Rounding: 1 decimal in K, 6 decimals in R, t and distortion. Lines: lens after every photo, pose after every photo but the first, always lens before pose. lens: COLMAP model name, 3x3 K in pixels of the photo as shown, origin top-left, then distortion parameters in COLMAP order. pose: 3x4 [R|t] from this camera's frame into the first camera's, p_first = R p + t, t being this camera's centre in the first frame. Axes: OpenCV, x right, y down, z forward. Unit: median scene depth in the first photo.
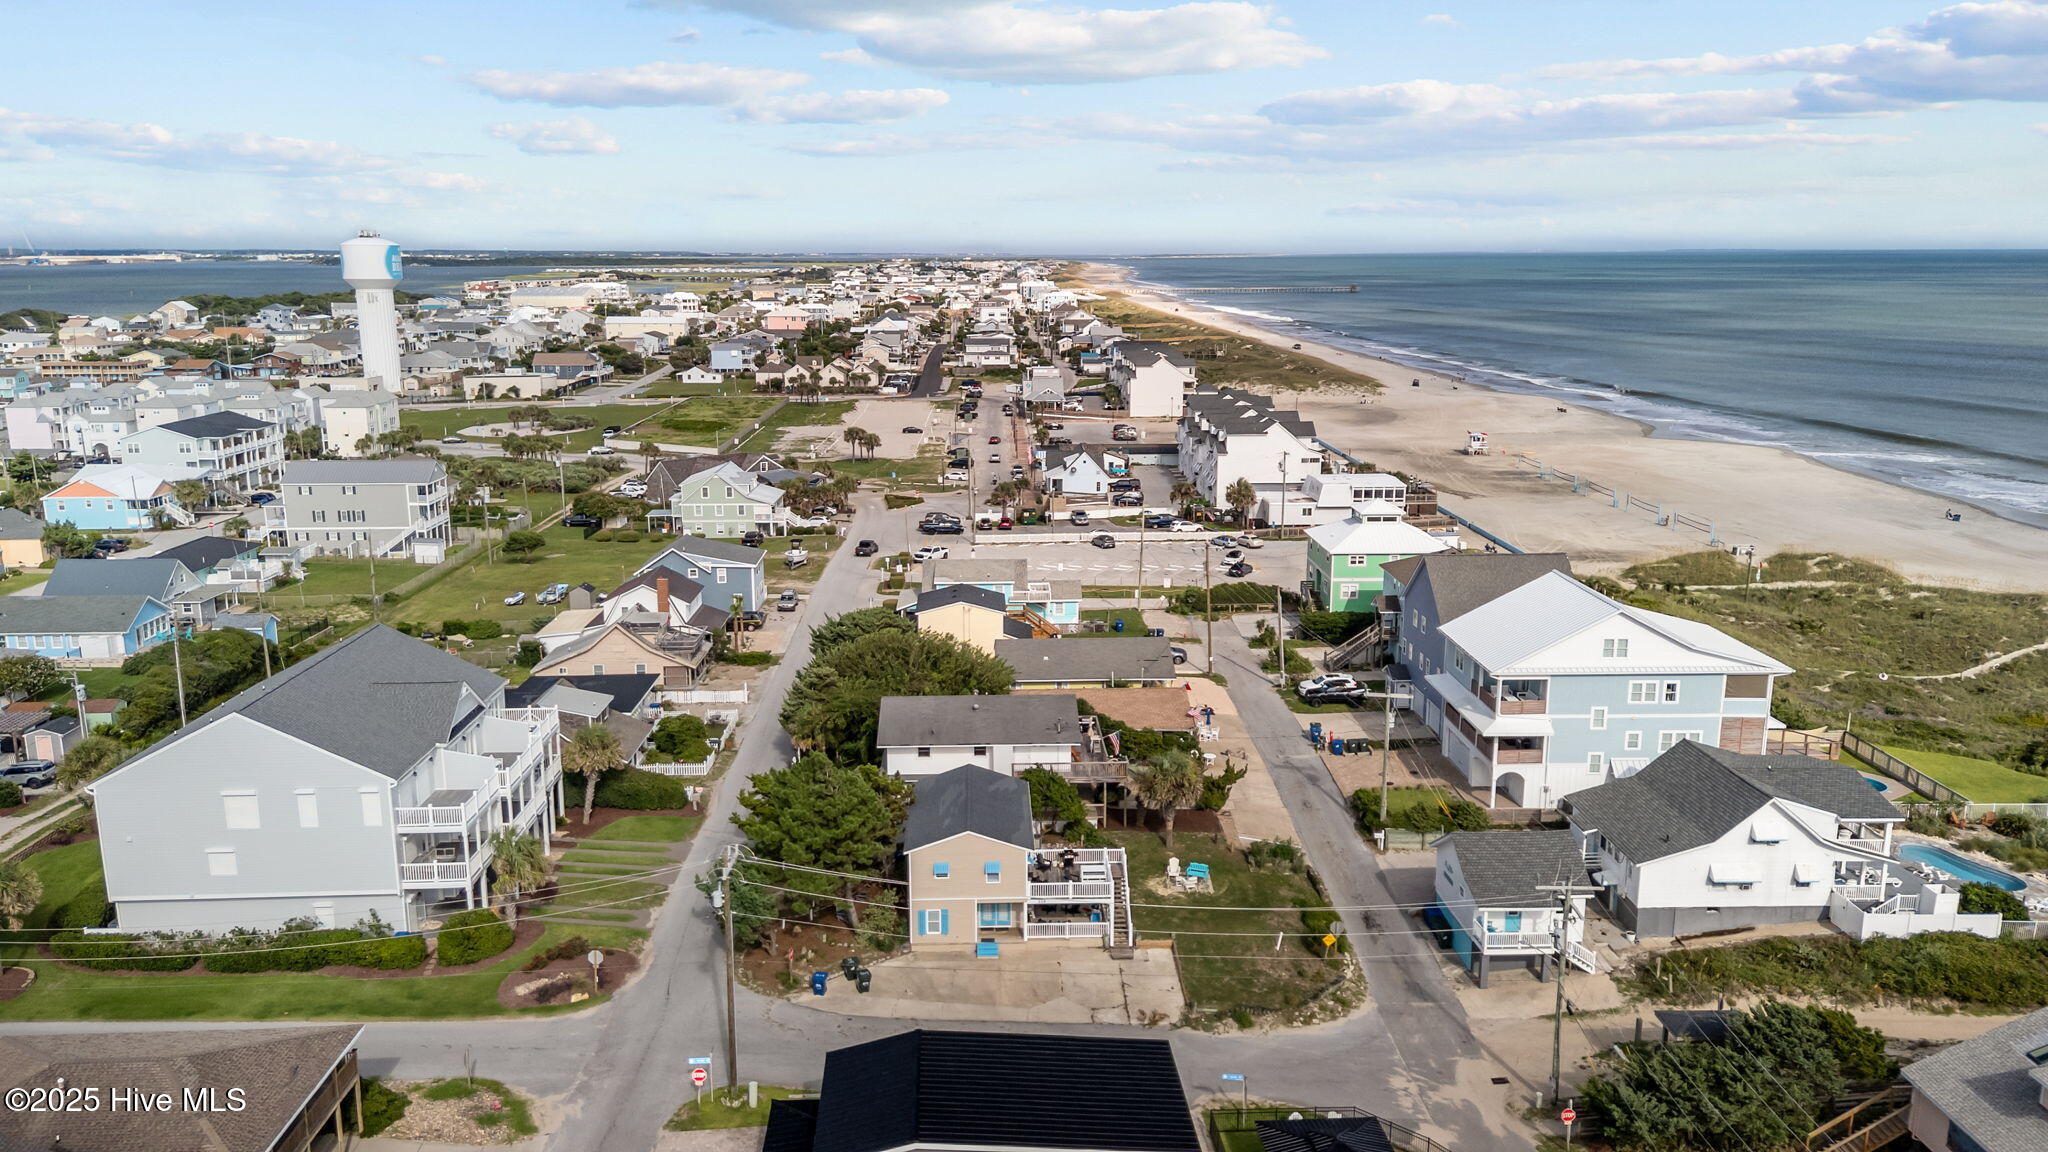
lens RADIAL K [[1499.3, 0, 1024.0], [0, 1499.3, 576.0], [0, 0, 1]] dist [0.075115, -0.091829]
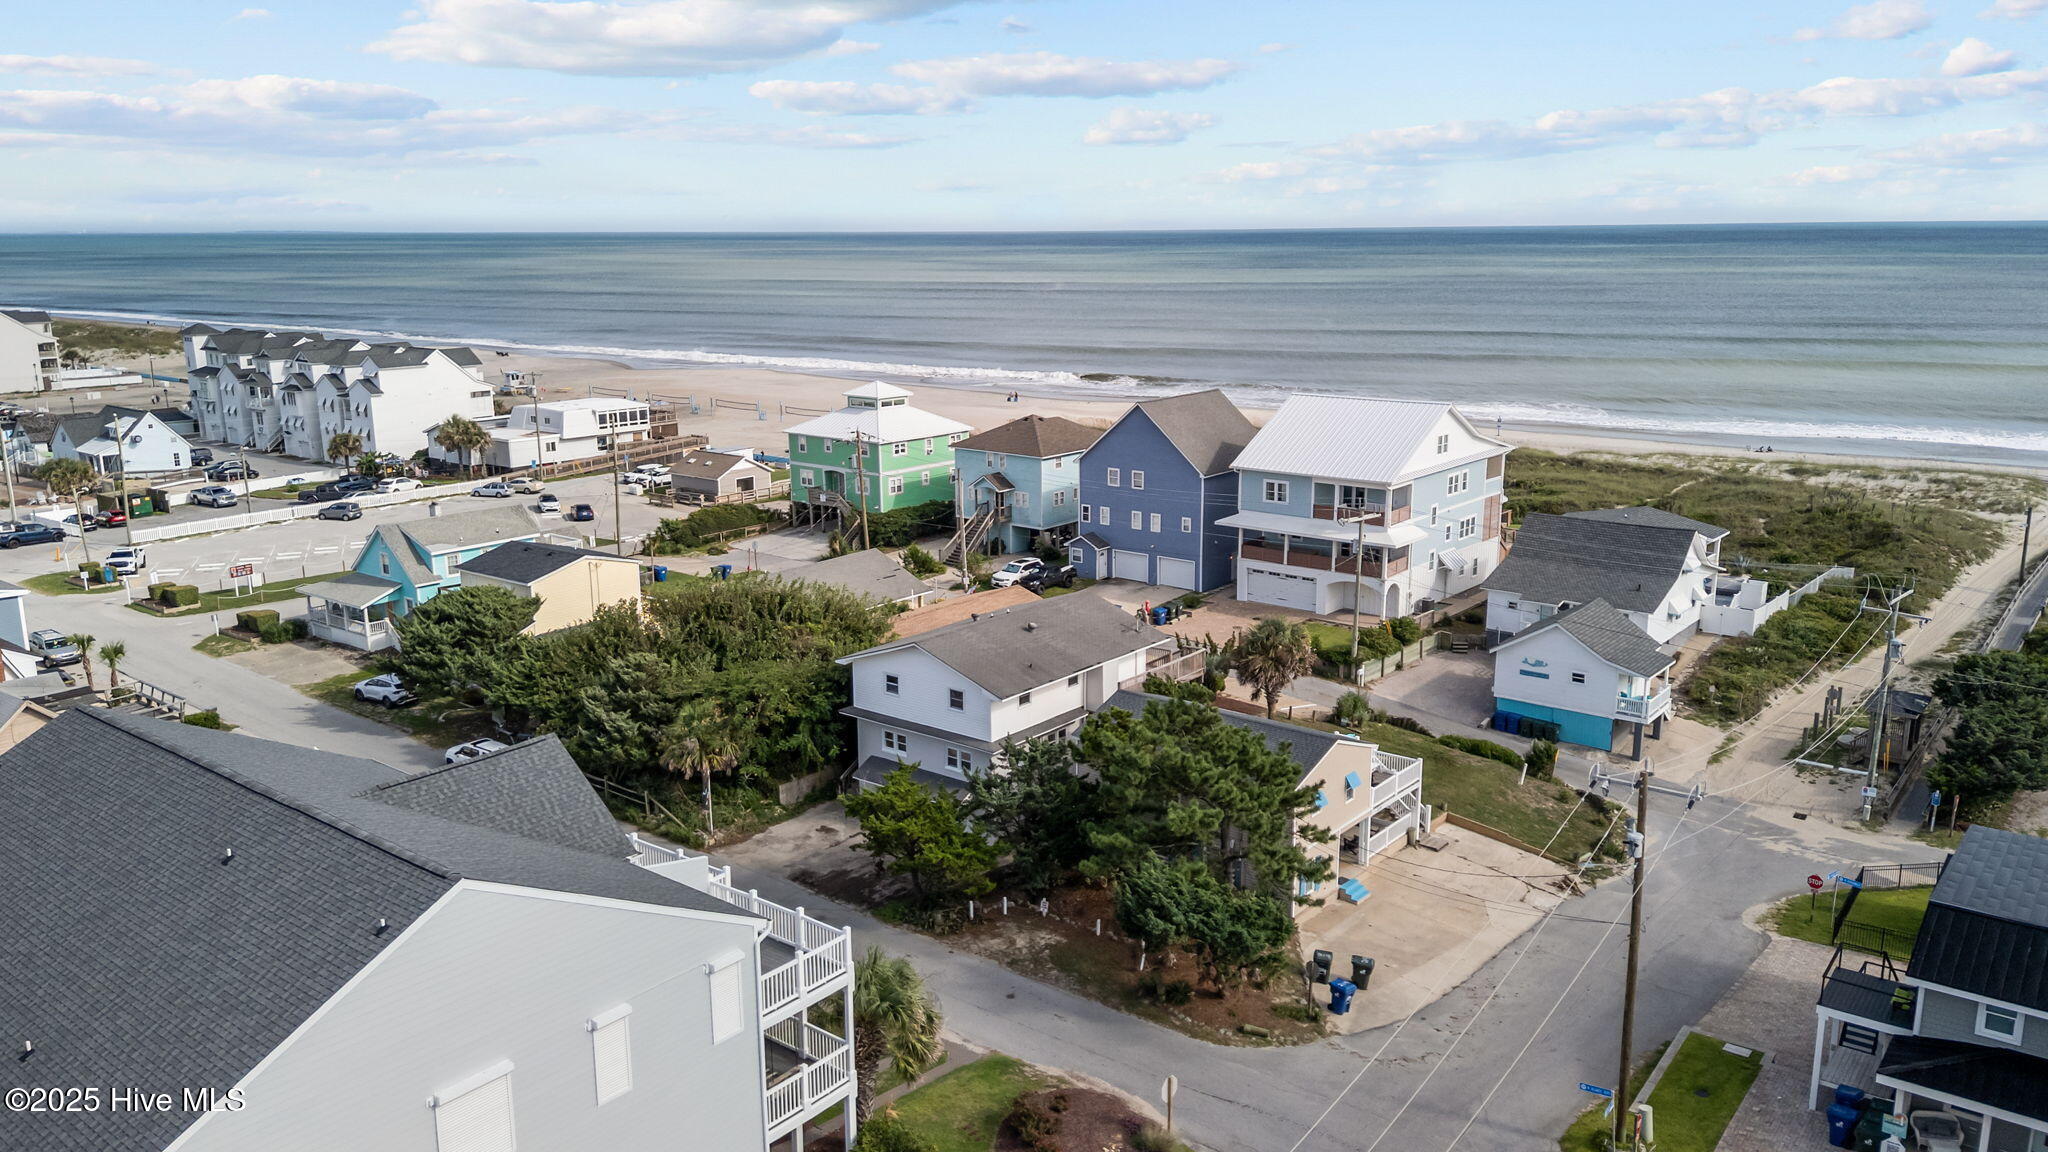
lens RADIAL K [[1499.3, 0, 1024.0], [0, 1499.3, 576.0], [0, 0, 1]] dist [0.075115, -0.091829]
pose [[0.642449, -0.168334, 0.747611, -0.258438], [0.162540, 0.983311, 0.081729, 0.001832], [-0.748892, 0.069010, 0.659089, 0.240285]]
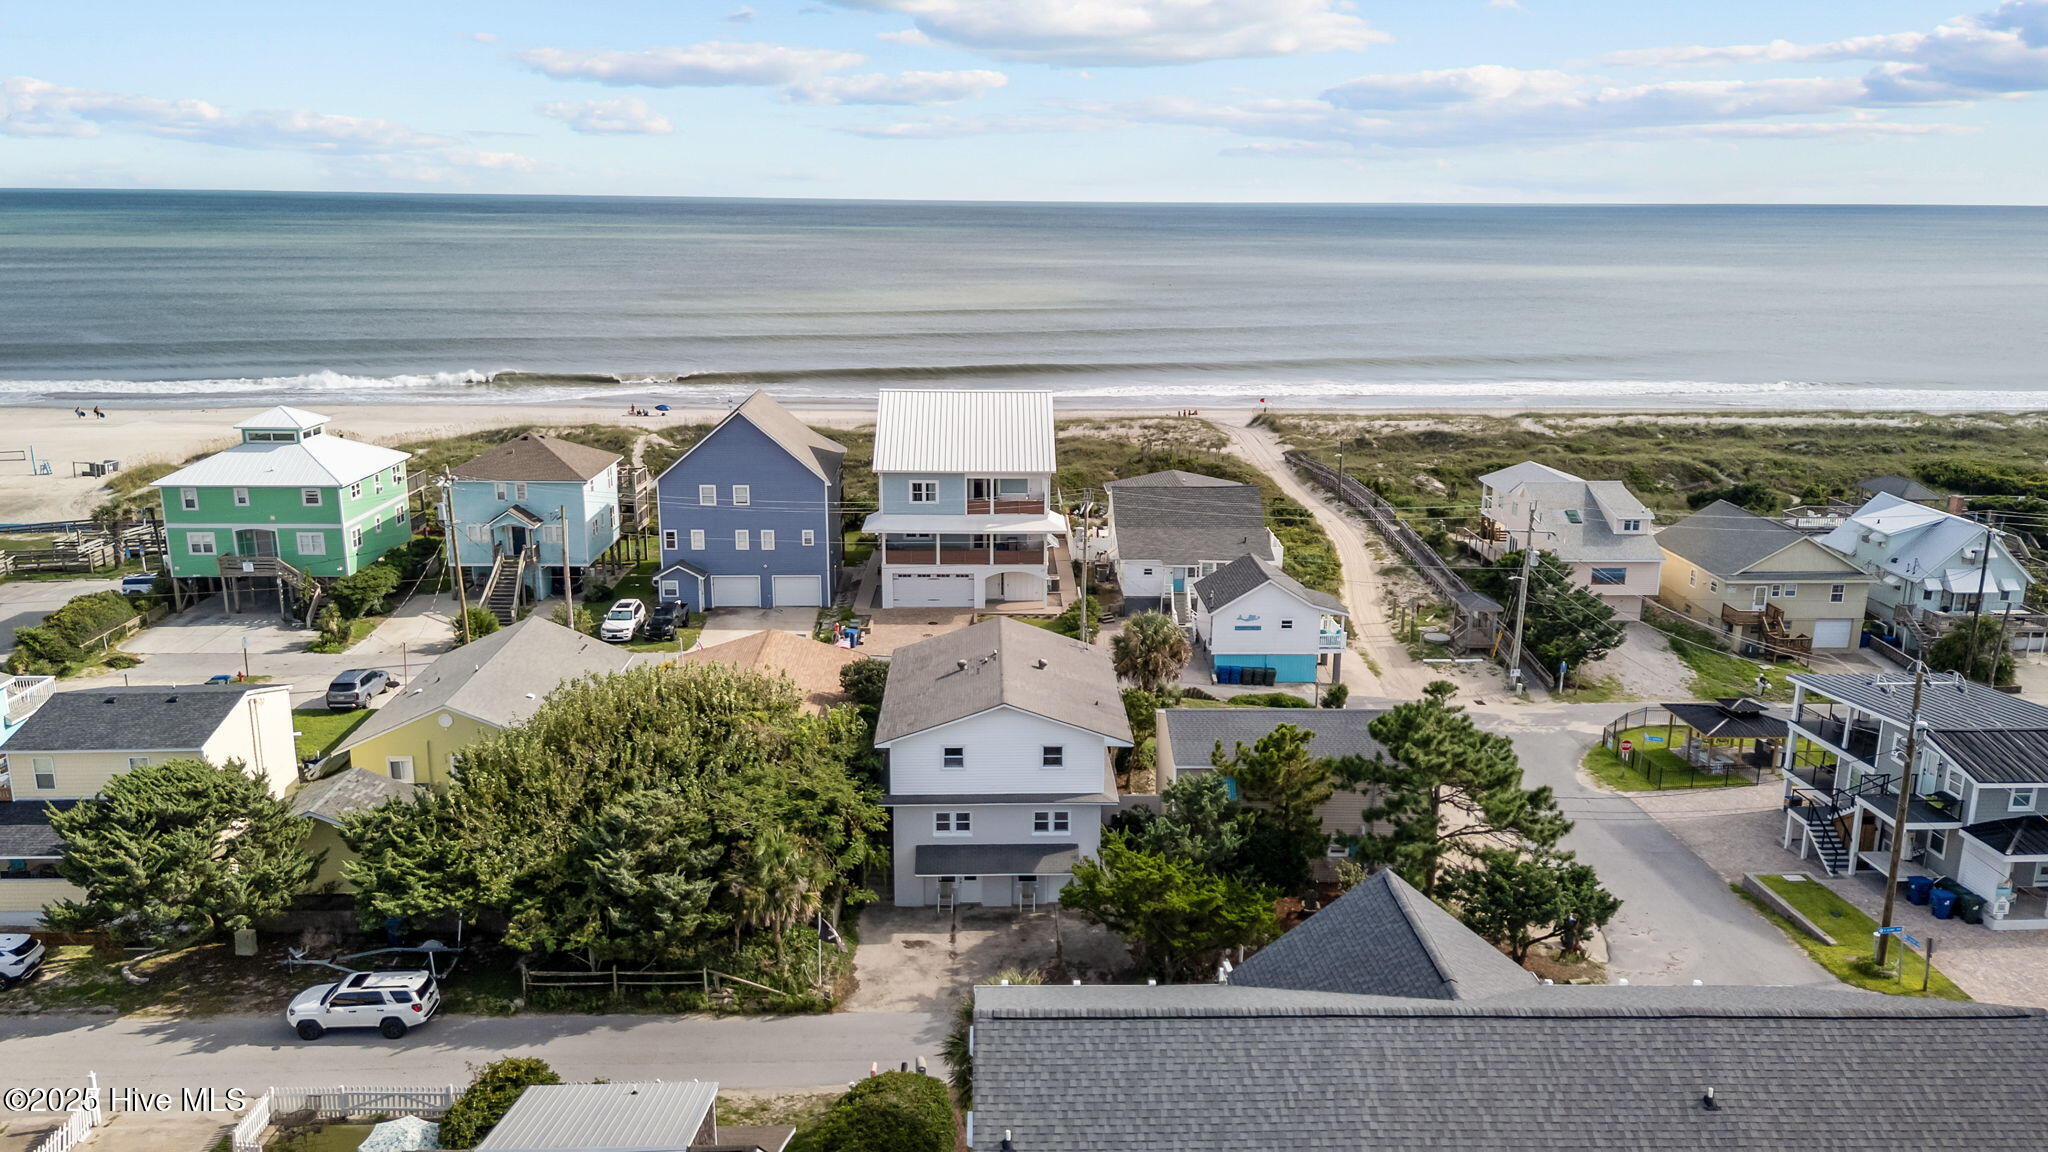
lens RADIAL K [[1499.3, 0, 1024.0], [0, 1499.3, 576.0], [0, 0, 1]] dist [0.075115, -0.091829]
pose [[-0.007296, -0.233890, 0.972236, -0.303266], [0.203723, 0.951523, 0.230436, -0.047136], [-0.979001, 0.199749, 0.040706, 0.443224]]
